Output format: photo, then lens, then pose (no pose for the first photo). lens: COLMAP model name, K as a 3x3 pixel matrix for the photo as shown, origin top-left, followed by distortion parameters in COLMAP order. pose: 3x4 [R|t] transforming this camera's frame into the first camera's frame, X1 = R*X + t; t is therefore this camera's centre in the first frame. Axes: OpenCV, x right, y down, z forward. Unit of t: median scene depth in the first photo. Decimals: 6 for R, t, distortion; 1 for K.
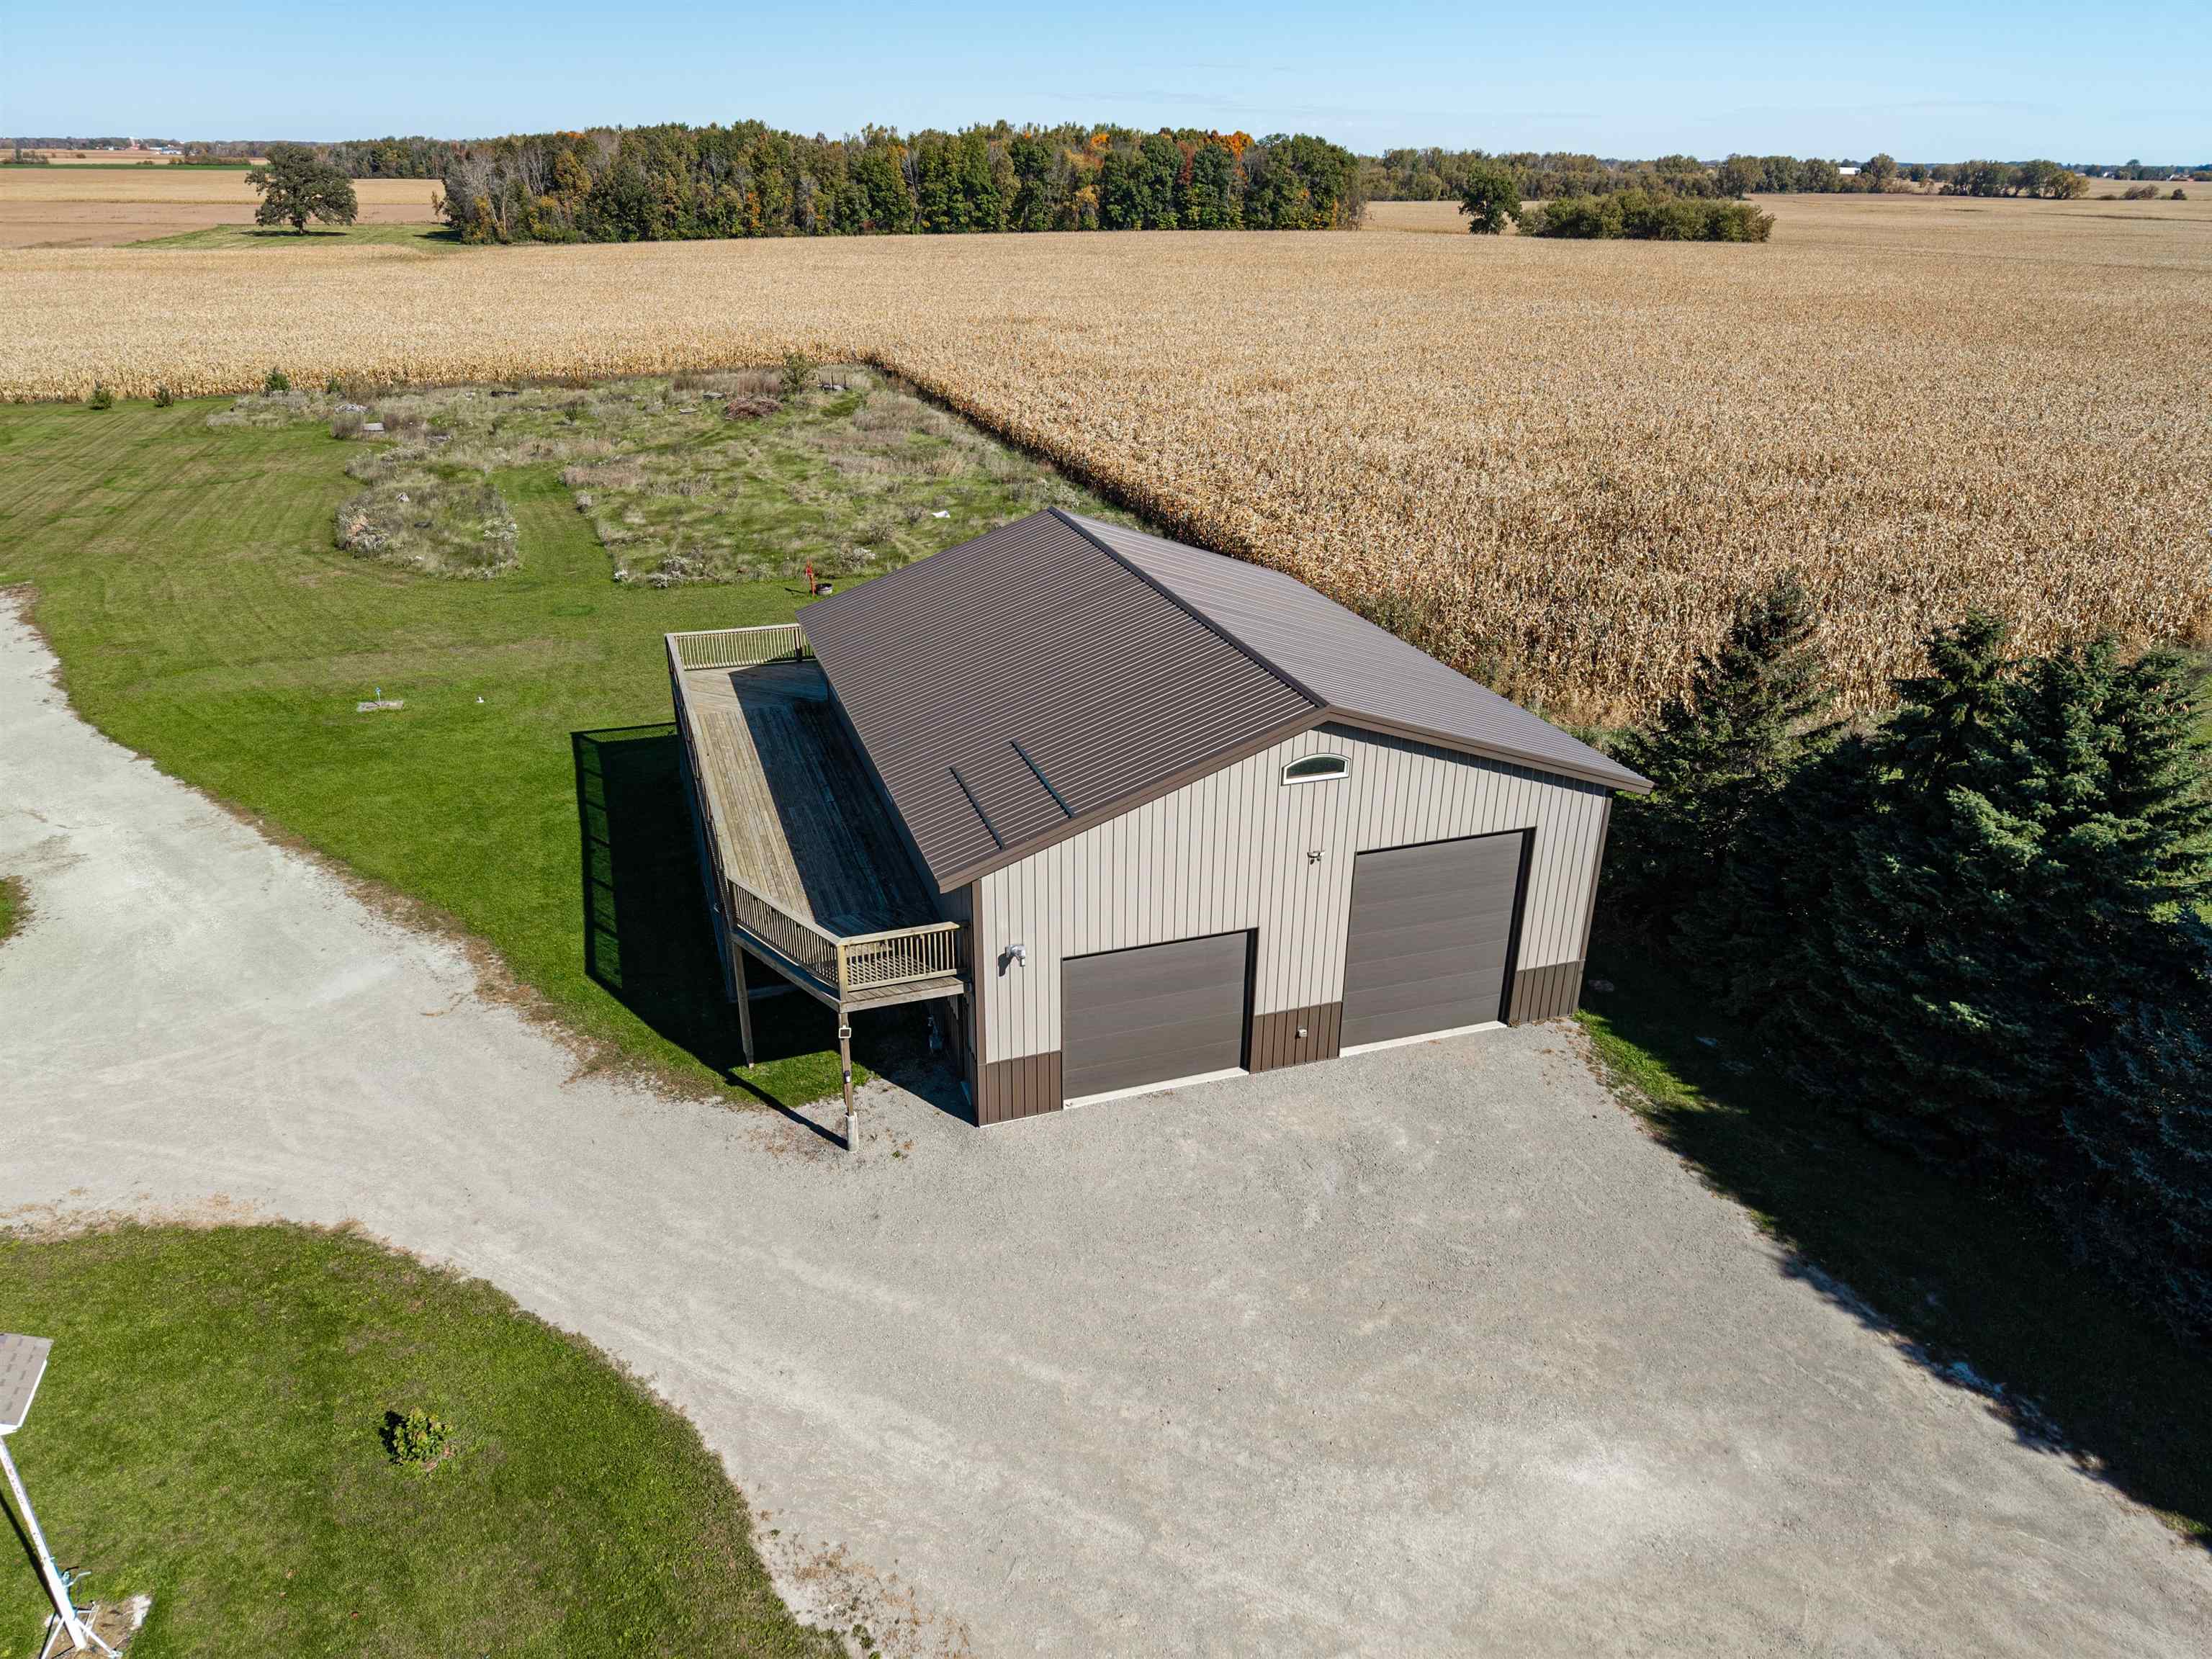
lens RADIAL K [[1478.1, 0, 1106.0], [0, 1478.1, 829.5], [0, 0, 1]] dist [0.029301, -0.033505]
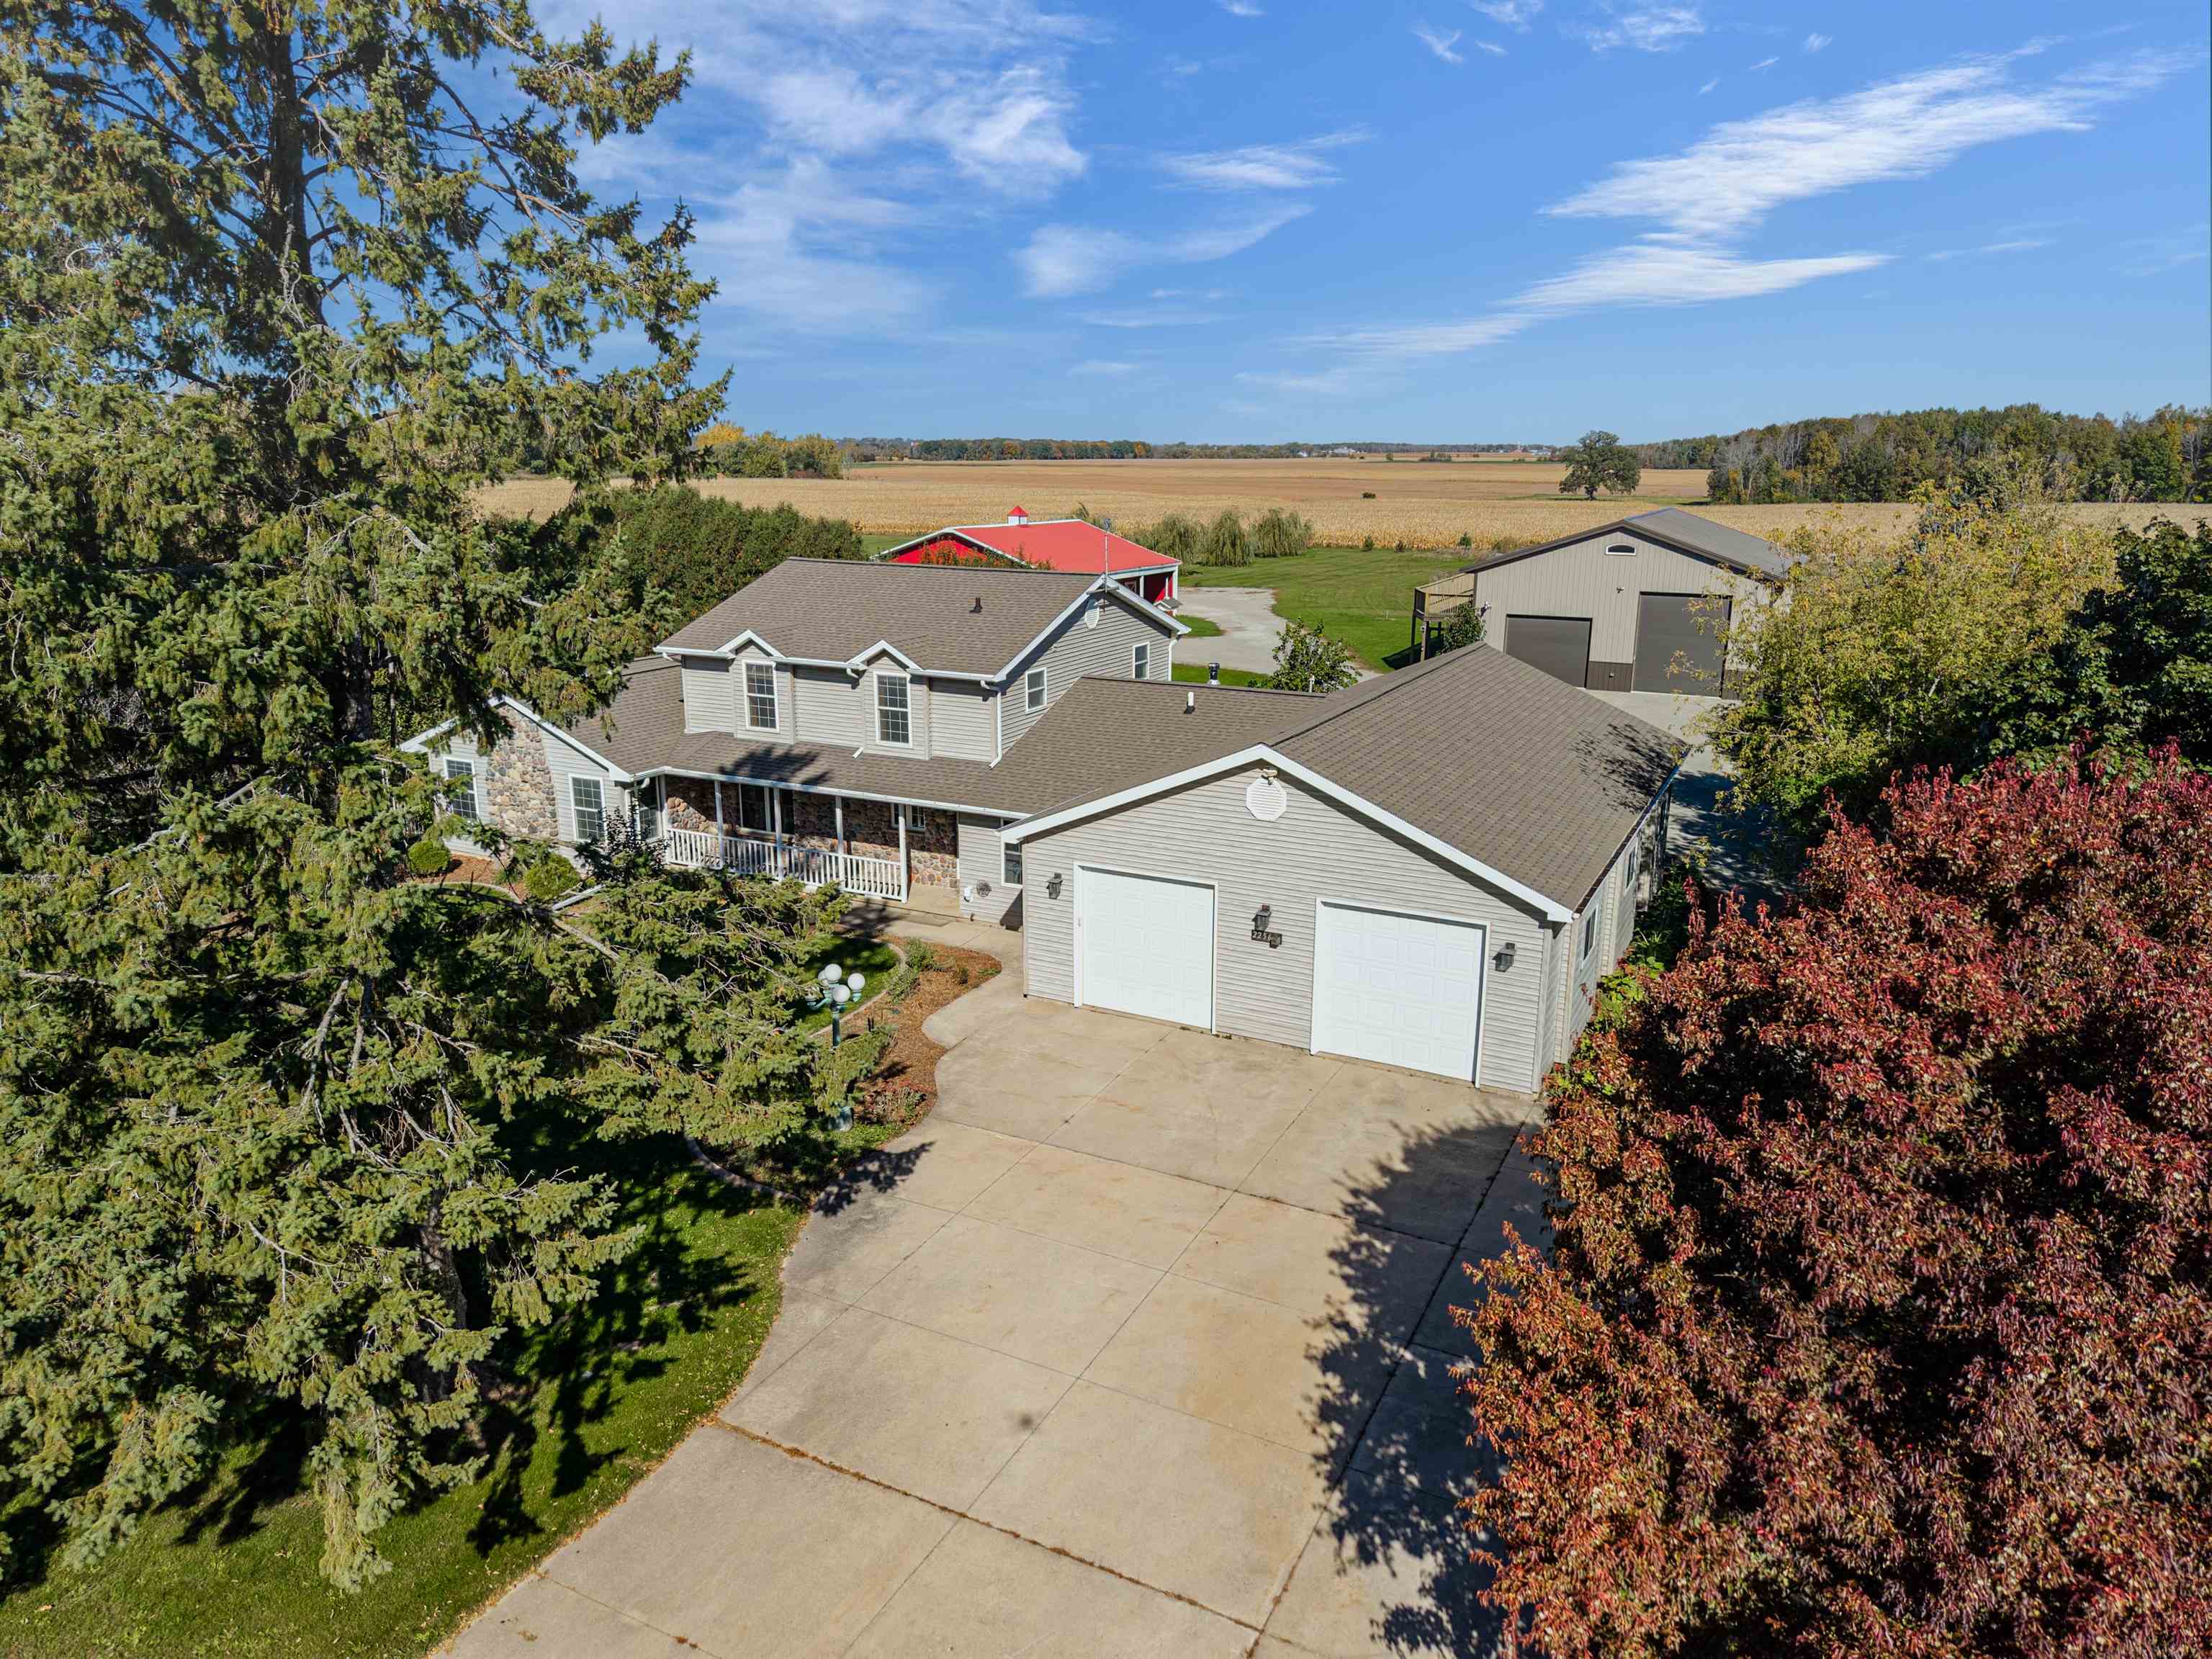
lens RADIAL K [[1474.7, 0, 1106.6], [0, 1474.7, 842.4], [0, 0, 1]] dist [0.011820, -0.010838]
pose [[0.695109, 0.179122, -0.696232, 0.479322], [-0.295238, 0.954152, -0.049284, 0.284448], [0.655483, 0.239812, 0.716123, -0.432646]]
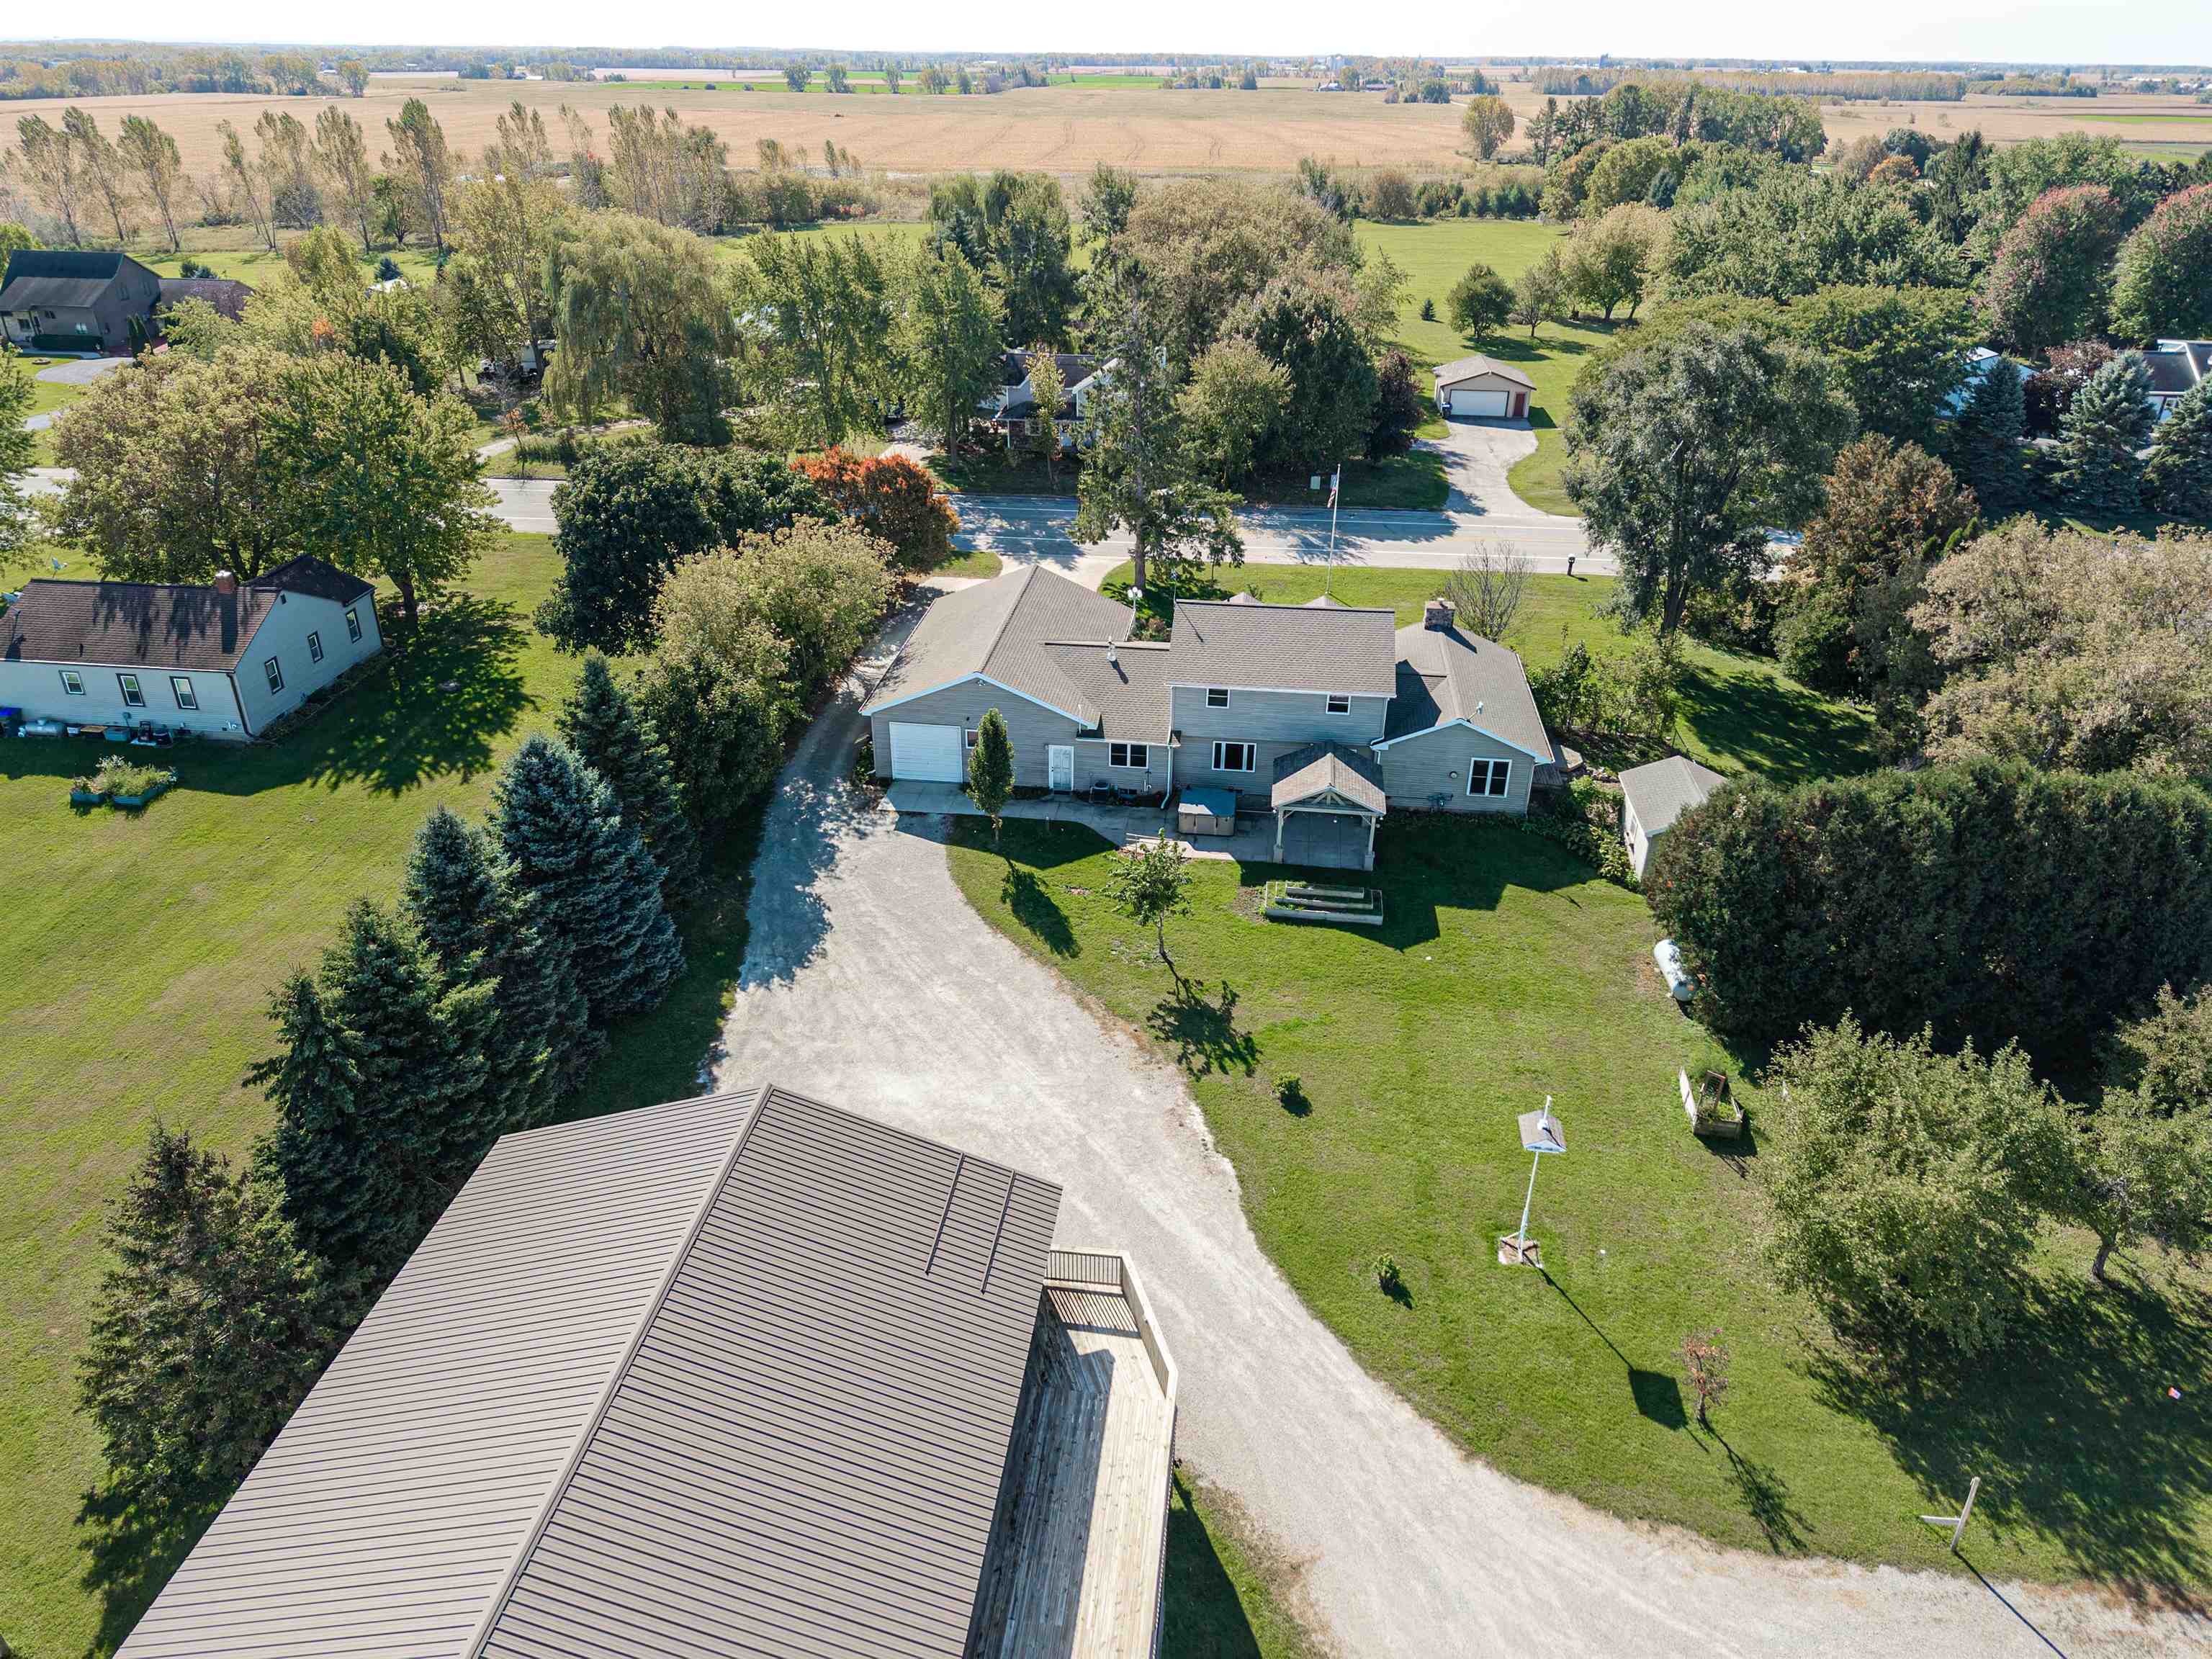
lens RADIAL K [[1478.1, 0, 1106.0], [0, 1478.1, 829.5], [0, 0, 1]] dist [0.029301, -0.033505]
pose [[-0.902069, -0.215811, 0.373760, -0.202902], [0.165072, 0.627638, 0.760803, -0.421073], [-0.398776, 0.747994, -0.530549, 0.486952]]
